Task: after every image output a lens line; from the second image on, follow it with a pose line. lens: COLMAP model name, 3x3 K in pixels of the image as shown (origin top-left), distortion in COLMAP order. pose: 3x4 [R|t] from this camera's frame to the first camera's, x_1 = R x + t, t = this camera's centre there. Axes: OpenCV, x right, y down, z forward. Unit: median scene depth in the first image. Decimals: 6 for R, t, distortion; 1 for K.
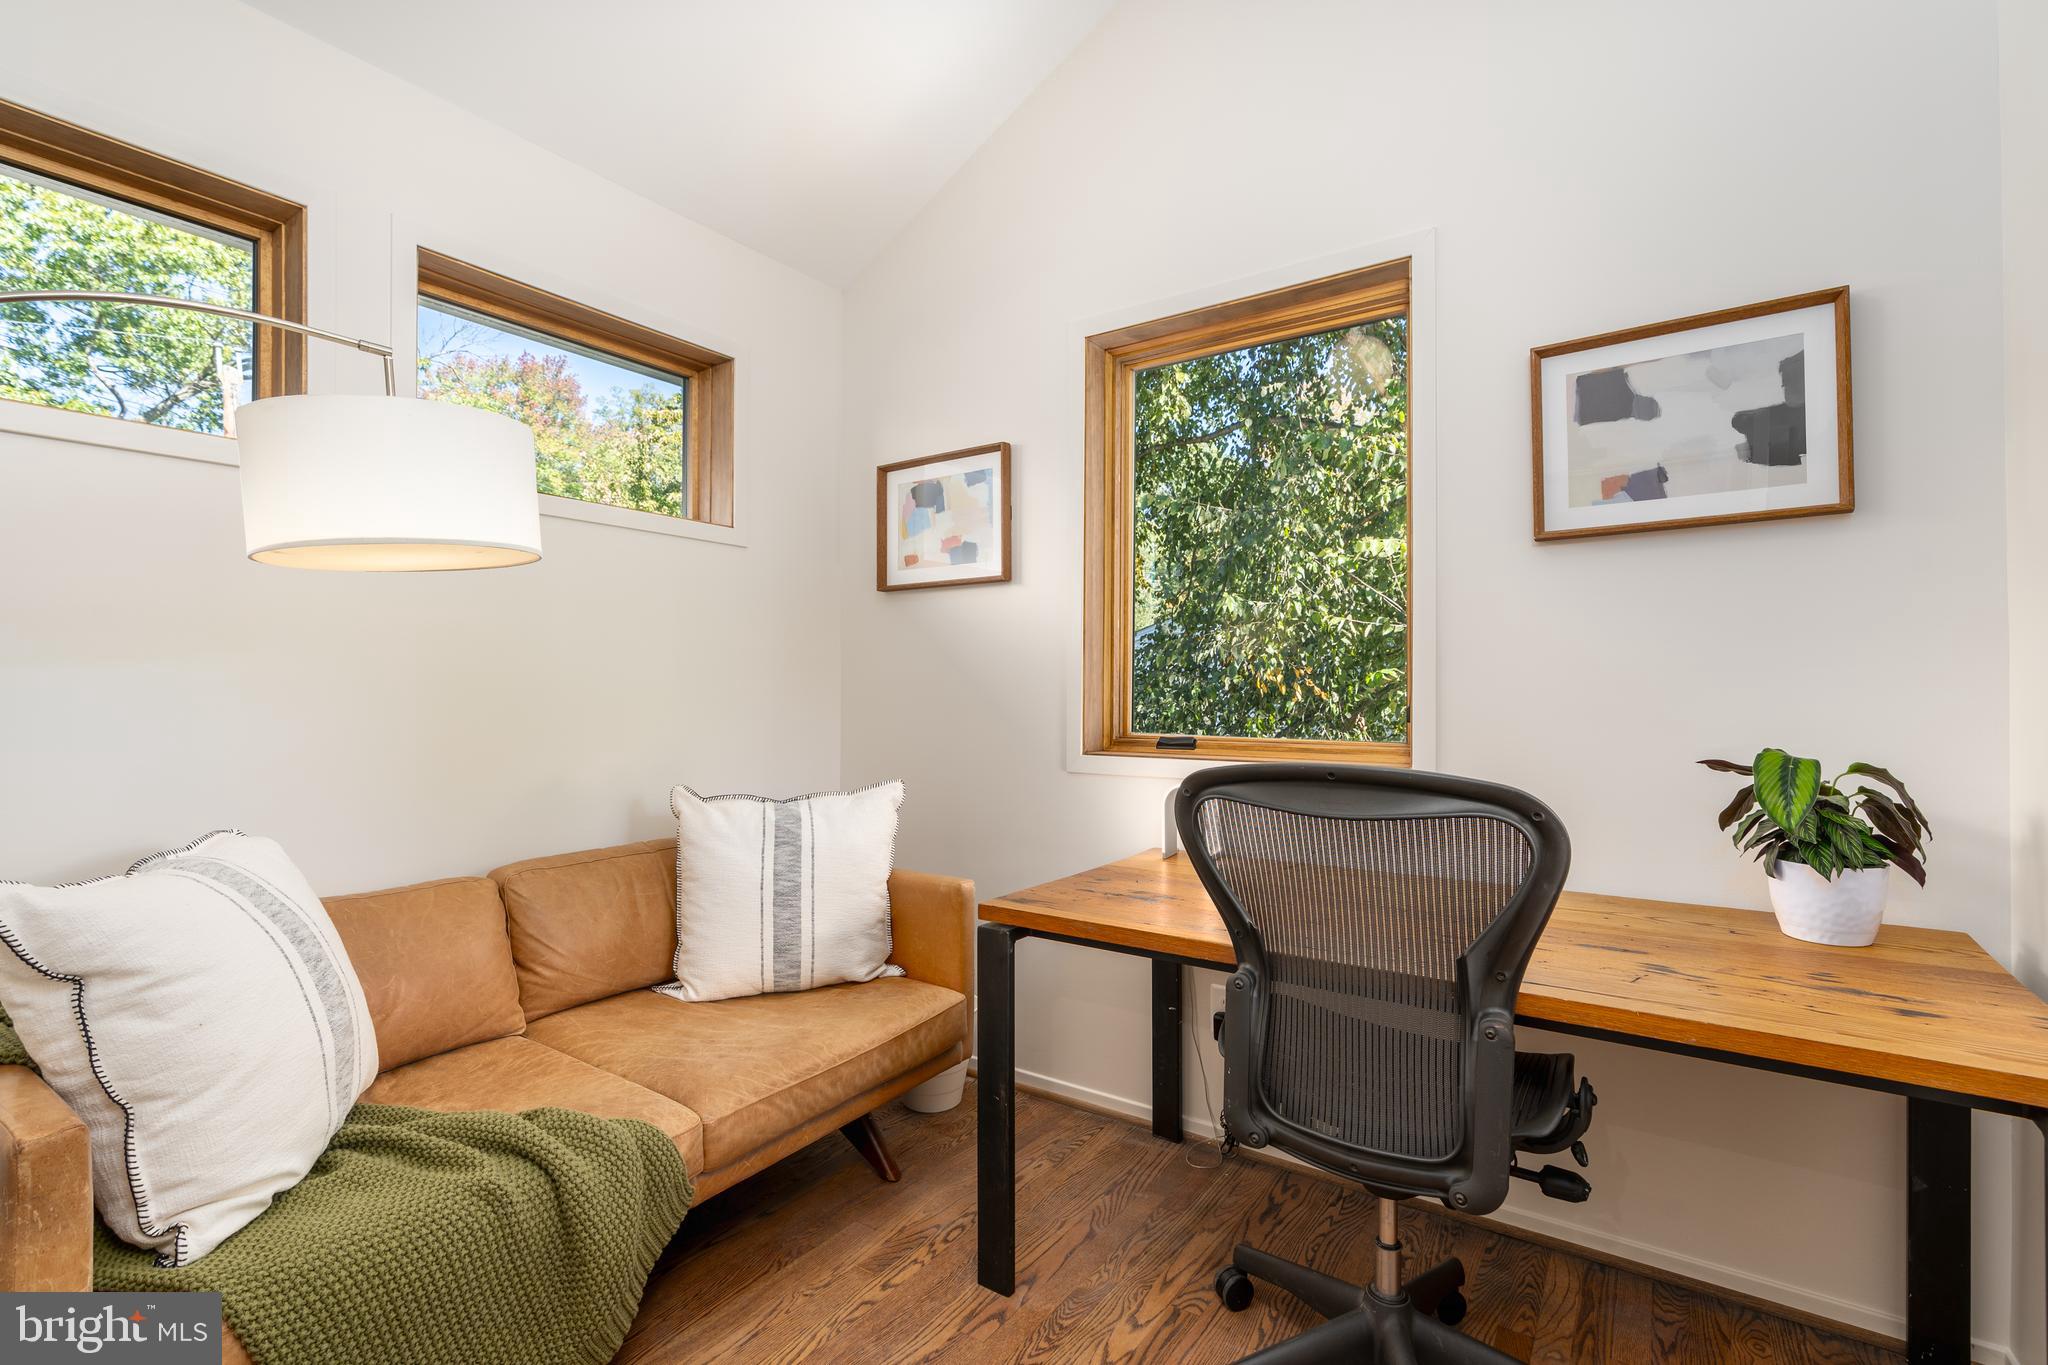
lens RADIAL K [[947.2, 0, 1024.0], [0, 947.2, 682.5], [0, 0, 1]] dist [0.000519, 0.000154]
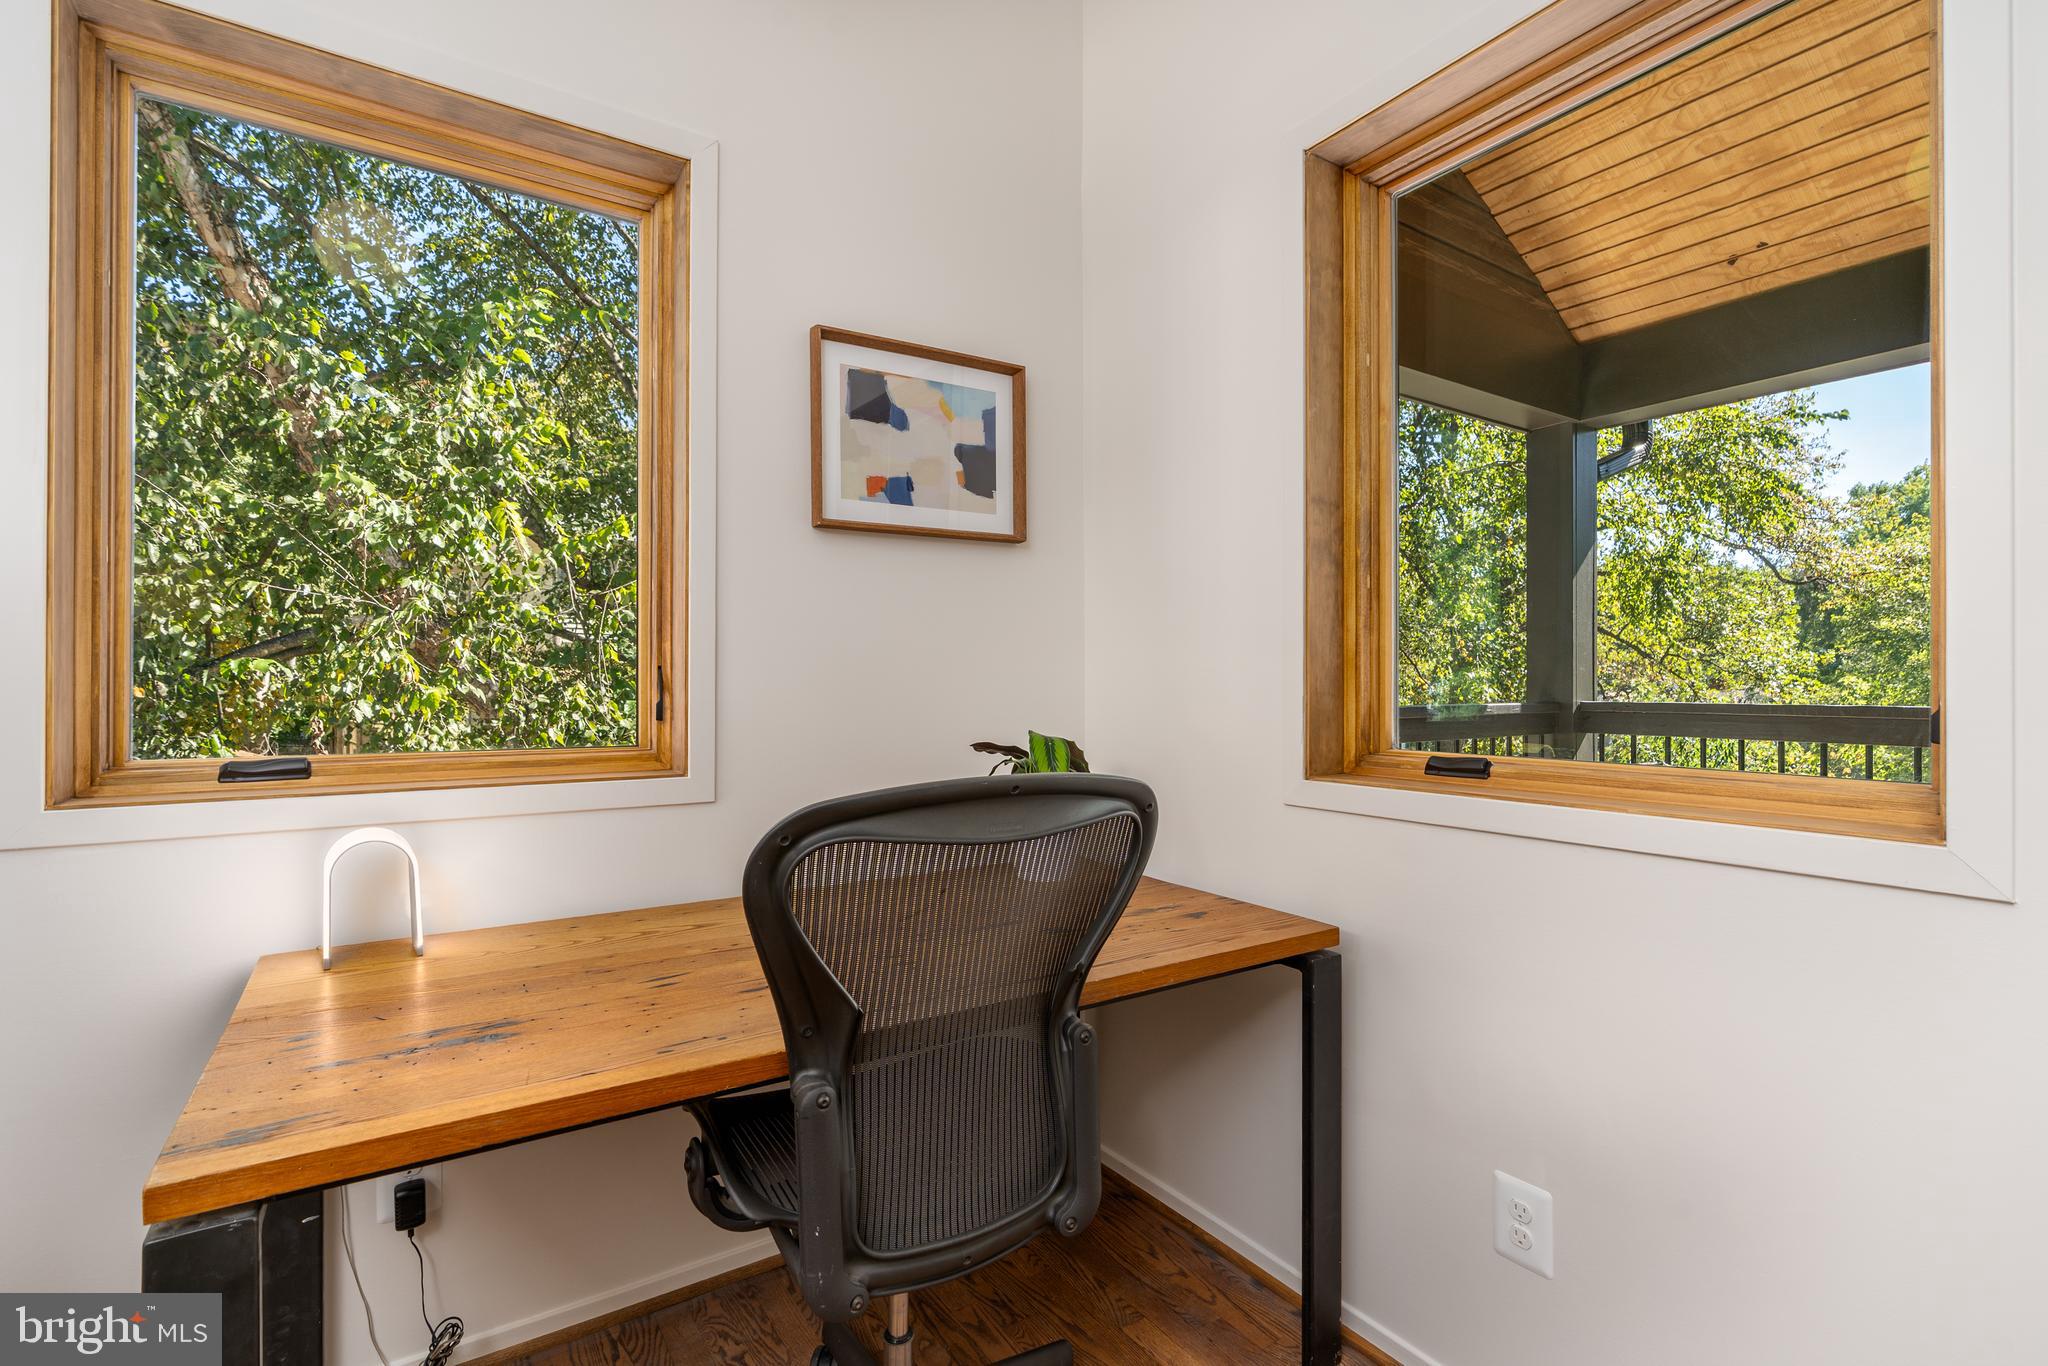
lens RADIAL K [[934.0, 0, 1035.2], [0, 934.0, 675.9], [0, 0, 1]] dist [0.000505, 0.000184]
pose [[0.368989, 0.002144, 0.929431, -0.285198], [-0.008987, 0.999959, 0.001261, -0.000554], [-0.929390, -0.008818, 0.368993, 0.484455]]
